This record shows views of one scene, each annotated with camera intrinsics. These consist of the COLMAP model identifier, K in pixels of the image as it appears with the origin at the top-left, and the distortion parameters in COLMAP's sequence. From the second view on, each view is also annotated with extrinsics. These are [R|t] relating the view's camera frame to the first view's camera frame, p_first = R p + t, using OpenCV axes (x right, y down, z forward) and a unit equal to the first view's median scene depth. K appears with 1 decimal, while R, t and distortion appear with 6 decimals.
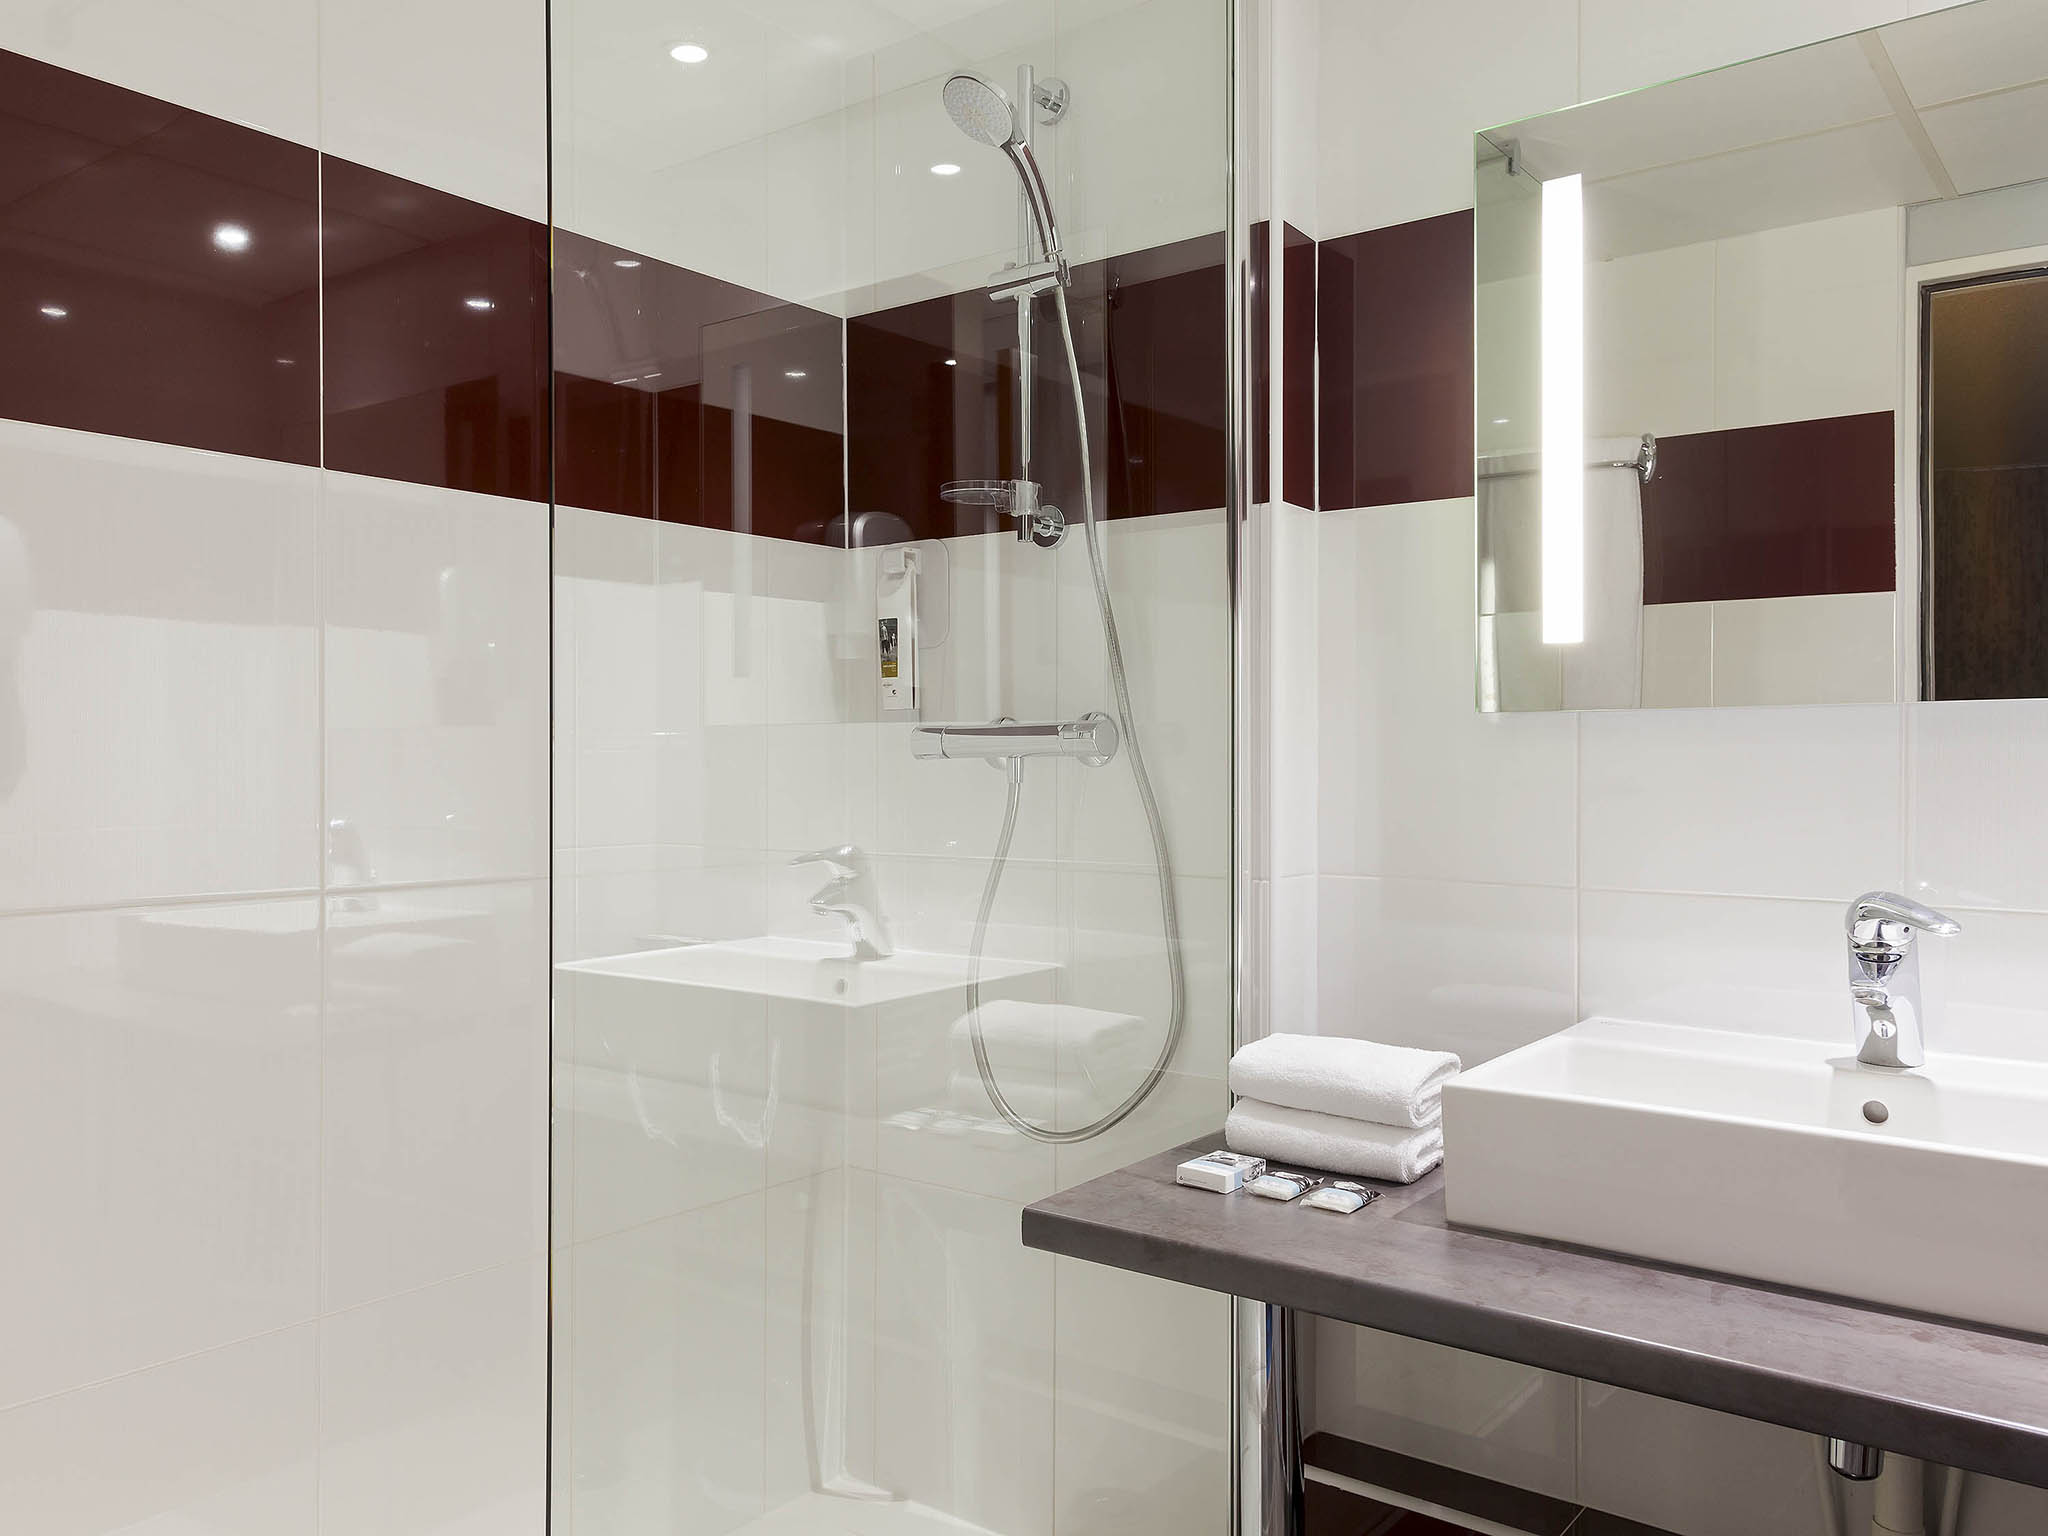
lens RADIAL K [[1459.9, 0, 1024.0], [0, 1459.9, 768.0], [0, 0, 1]] dist [-0.001852, 0.026861]
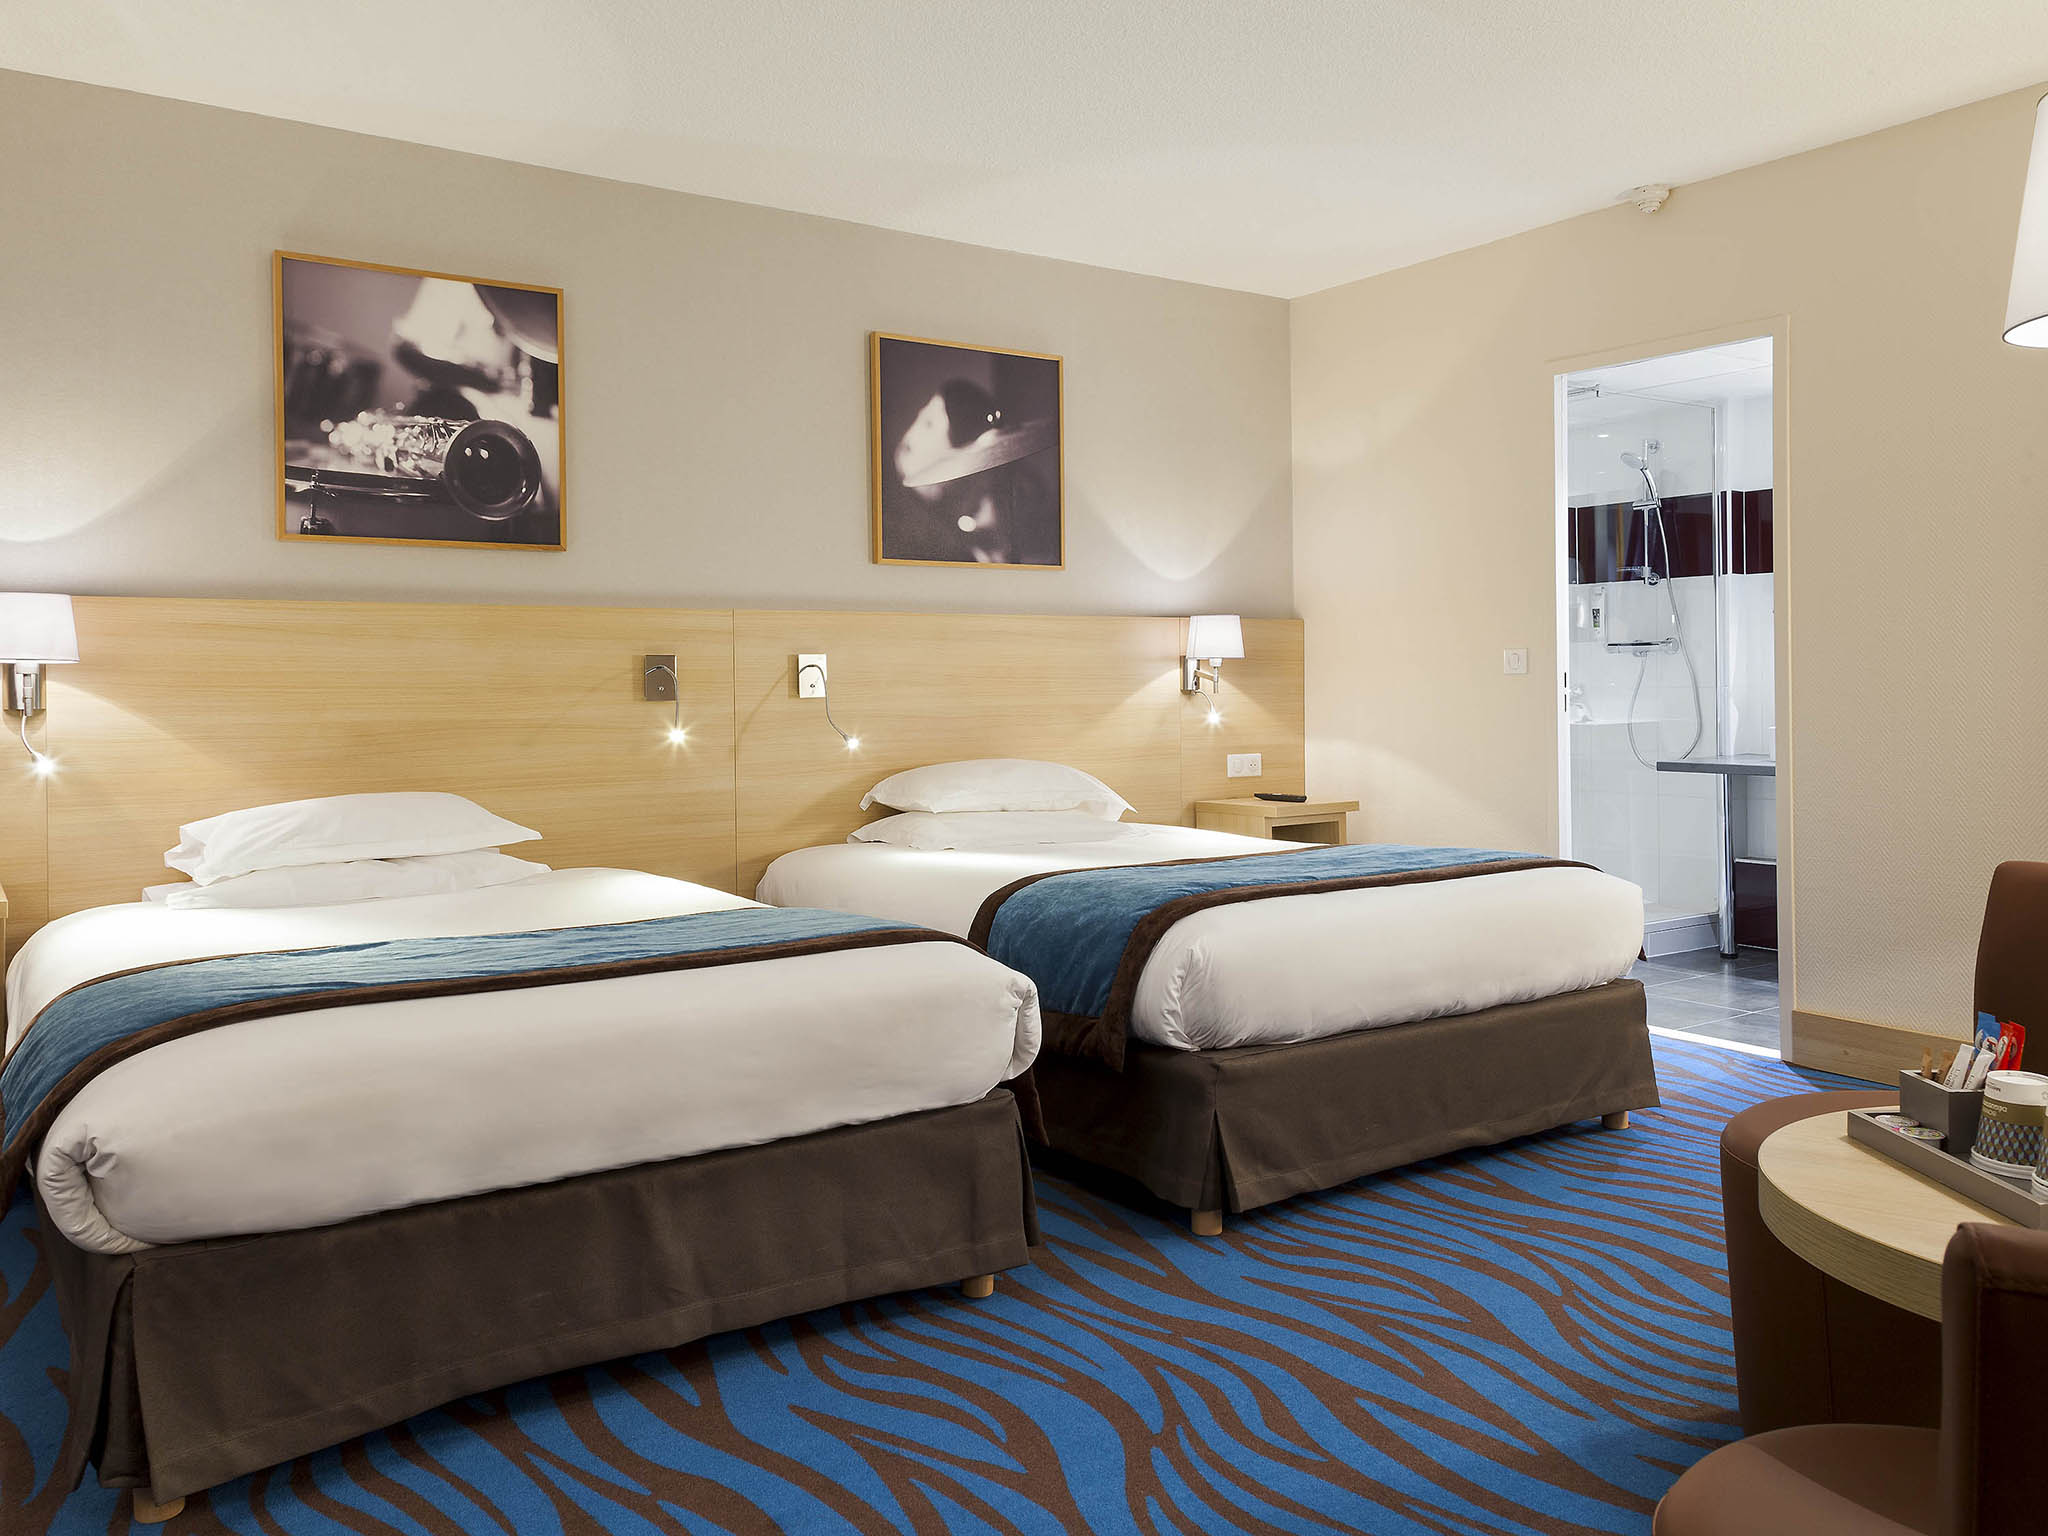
lens RADIAL K [[1459.9, 0, 1024.0], [0, 1459.9, 768.0], [0, 0, 1]] dist [-0.001852, 0.026861]
pose [[0.945905, -0.012482, -0.324202, -0.269173], [0.023594, 0.999260, 0.030369, 0.126611], [0.323584, -0.036375, 0.945500, -2.628084]]
